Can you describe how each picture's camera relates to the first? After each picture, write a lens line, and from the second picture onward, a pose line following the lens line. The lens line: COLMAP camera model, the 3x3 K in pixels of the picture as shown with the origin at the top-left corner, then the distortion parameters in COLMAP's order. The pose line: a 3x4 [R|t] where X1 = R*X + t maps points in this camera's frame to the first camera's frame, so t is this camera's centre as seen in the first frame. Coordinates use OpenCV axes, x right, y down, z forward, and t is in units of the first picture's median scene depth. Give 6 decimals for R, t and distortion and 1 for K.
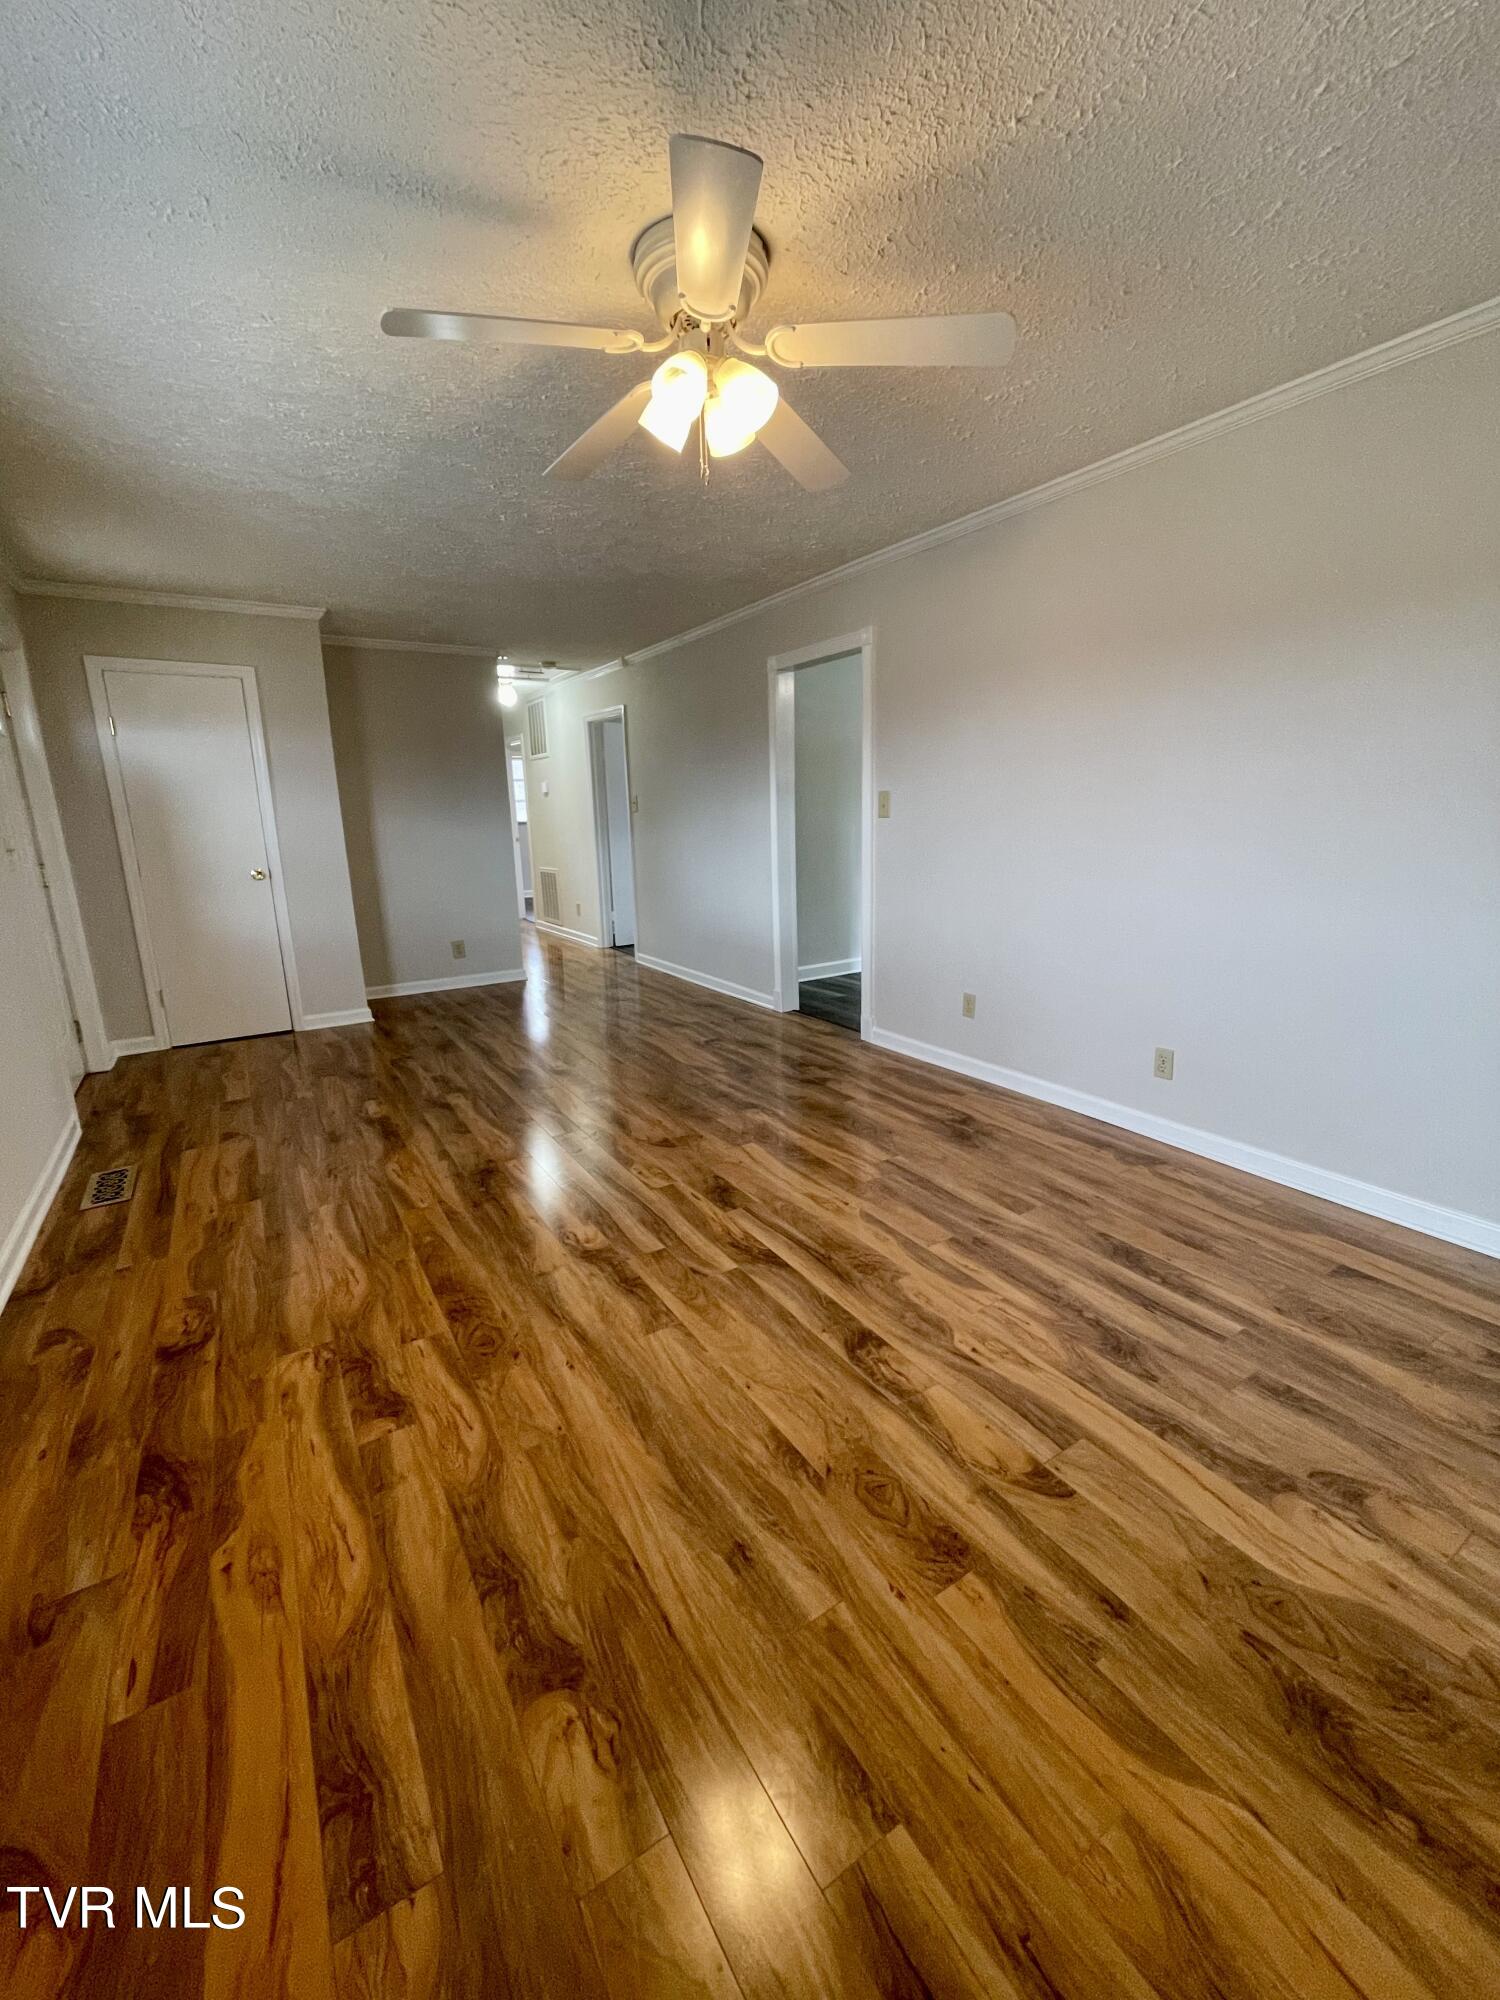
lens RADIAL K [[806.9, 0, 754.5], [0, 806.9, 998.1], [0, 0, 1]] dist [-0.005487, 0.003341]
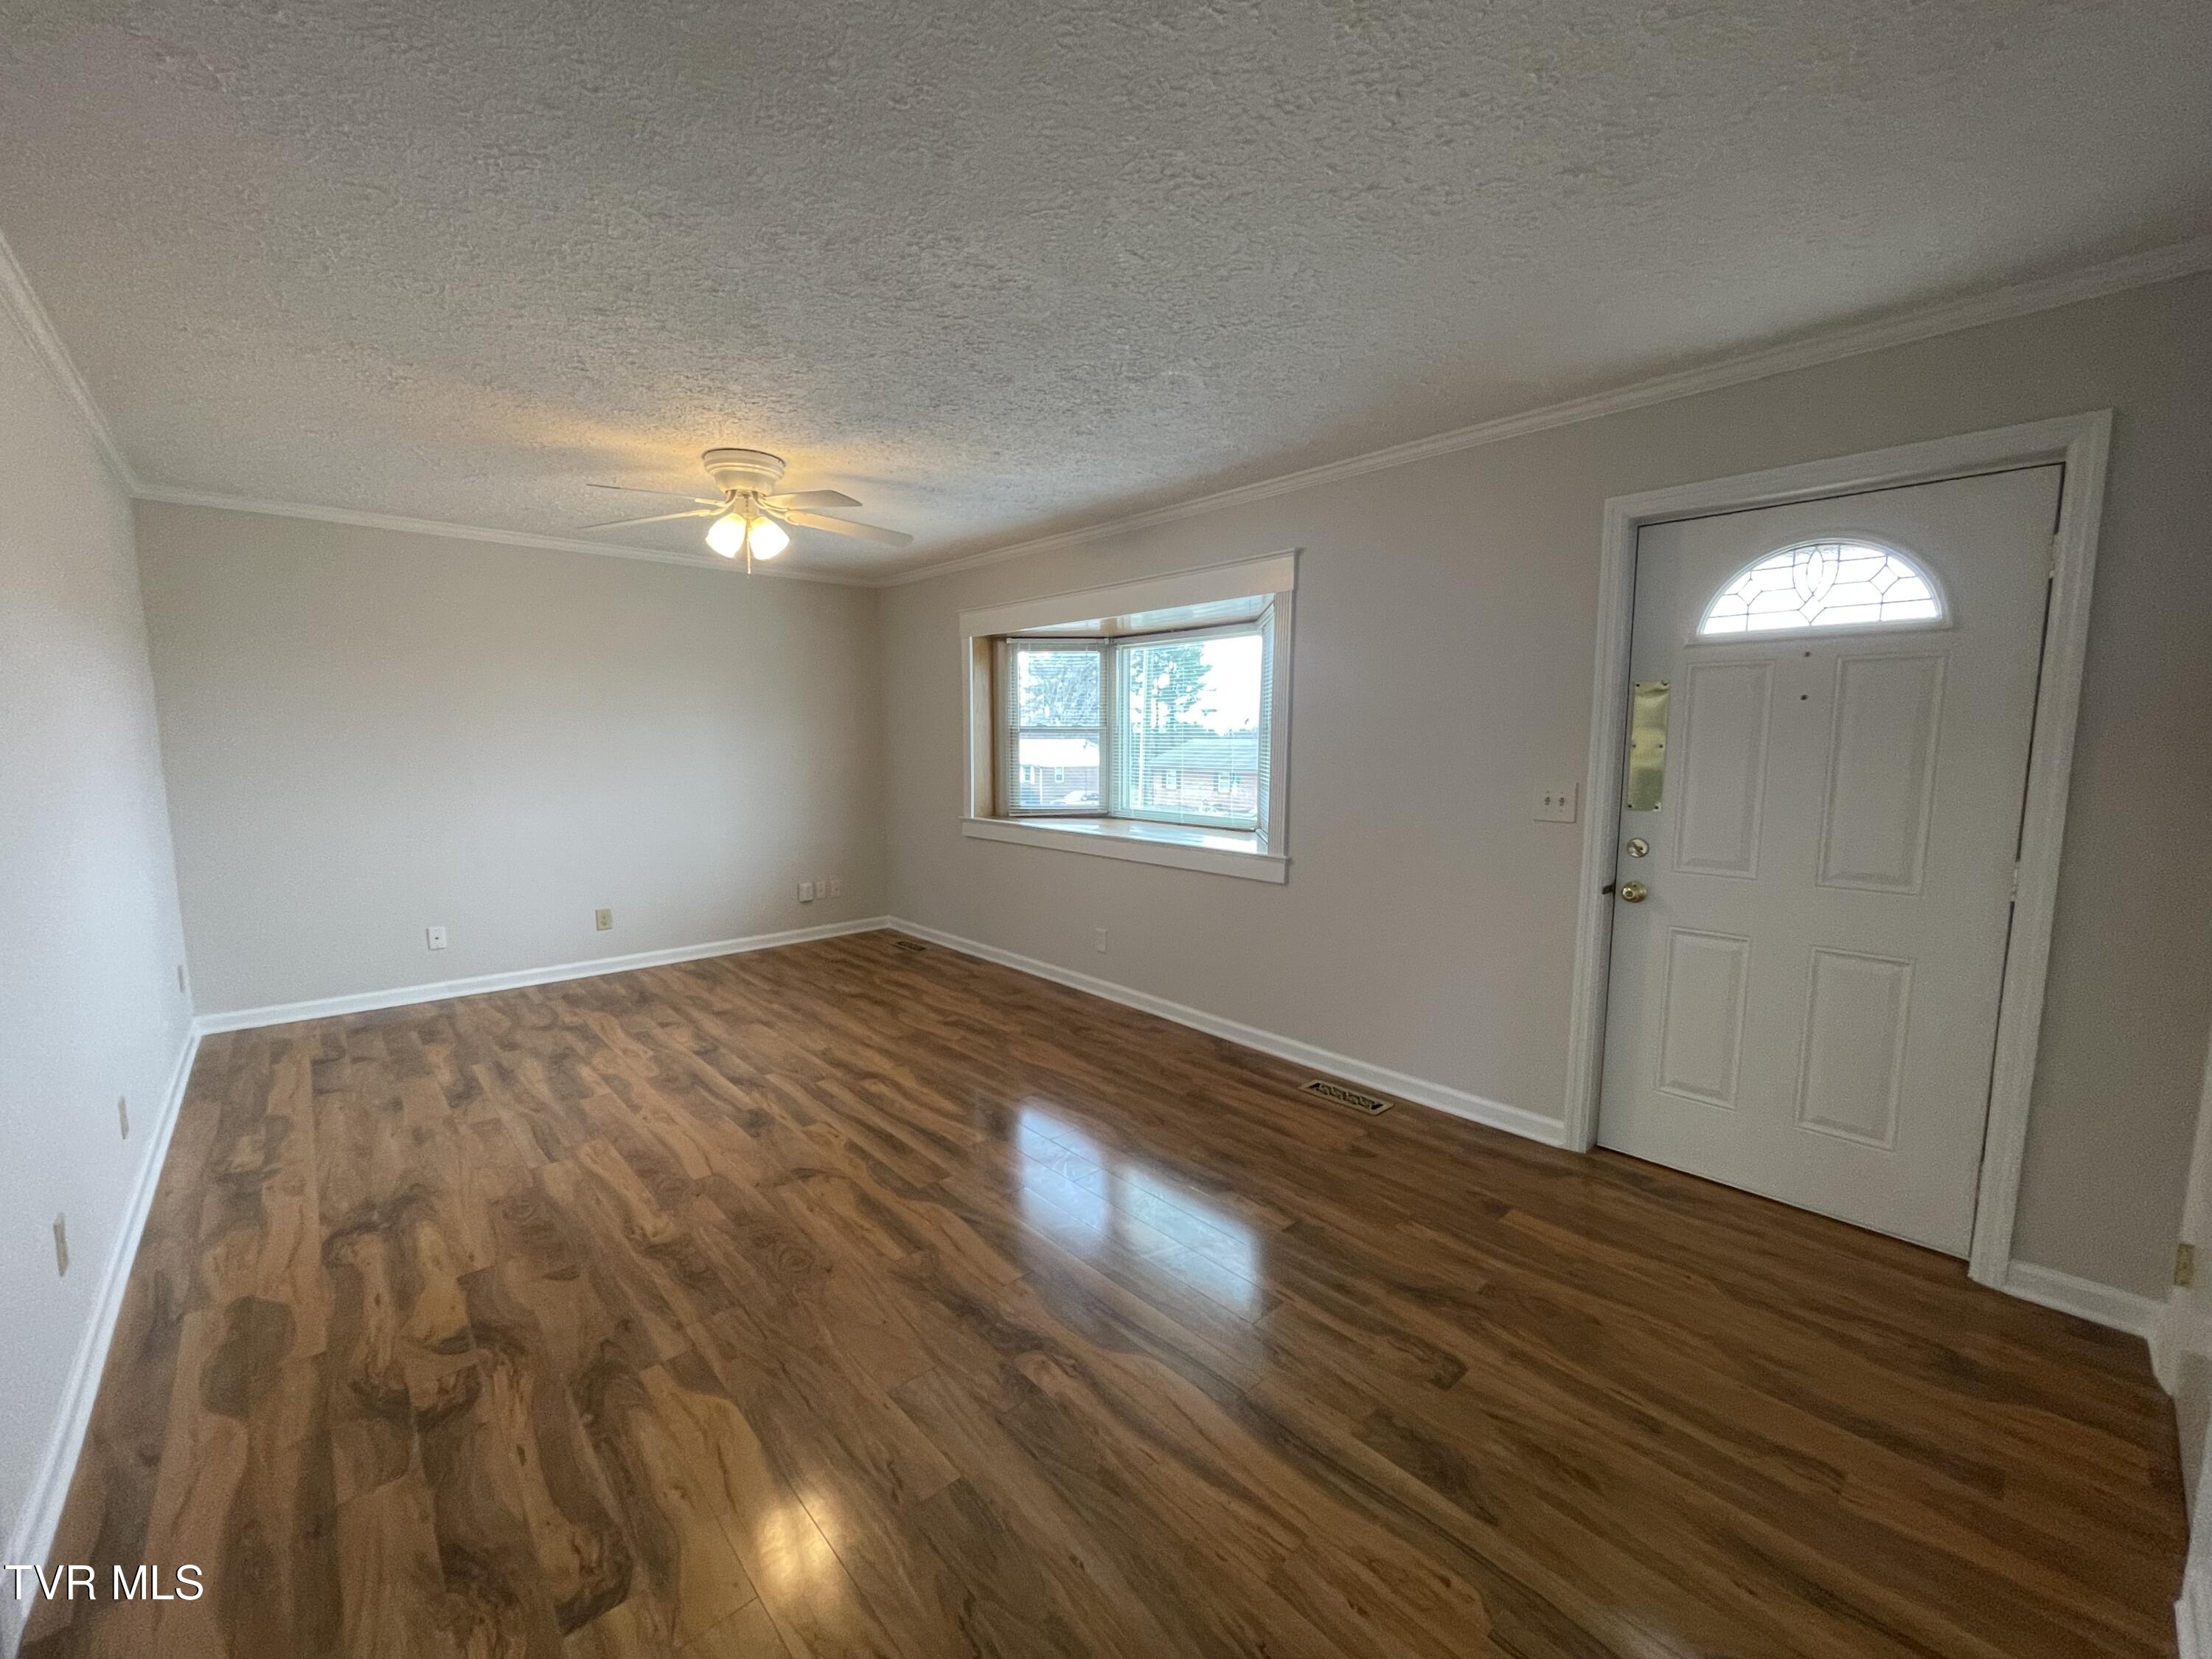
lens RADIAL K [[892.4, 0, 1097.9], [0, 892.4, 833.5], [0, 0, 1]] dist [-0.005487, 0.003341]
pose [[-0.986699, 0.041000, -0.157302, -0.367660], [-0.014691, 0.941220, 0.337474, -0.607446], [0.161892, 0.335296, -0.928099, 2.374028]]
